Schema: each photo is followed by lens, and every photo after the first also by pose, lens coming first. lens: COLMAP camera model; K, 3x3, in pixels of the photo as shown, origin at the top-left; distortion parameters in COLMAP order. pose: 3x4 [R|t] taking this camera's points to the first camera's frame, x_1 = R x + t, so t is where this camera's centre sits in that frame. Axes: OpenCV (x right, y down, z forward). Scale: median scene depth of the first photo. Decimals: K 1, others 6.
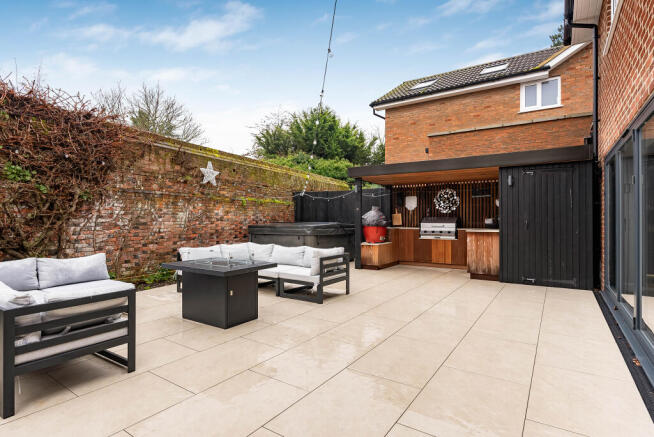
lens RADIAL K [[340.0, 0, 326.1], [0, 340.0, 217.2], [0, 0, 1]] dist [0.000007, -0.000052]
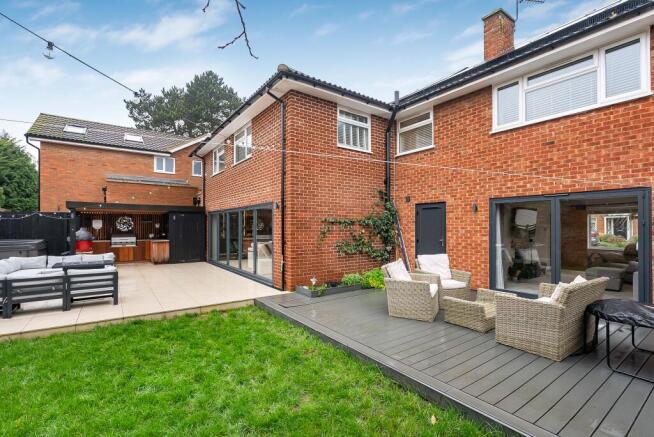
lens RADIAL K [[300.3, 0, 328.0], [0, 300.3, 220.8], [0, 0, 1]] dist [-0.000118, -0.000043]
pose [[0.339401, 0.023111, 0.940358, -0.700508], [-0.004772, 0.999728, -0.022848, -0.033963], [-0.940630, 0.003268, 0.339418, -0.444738]]
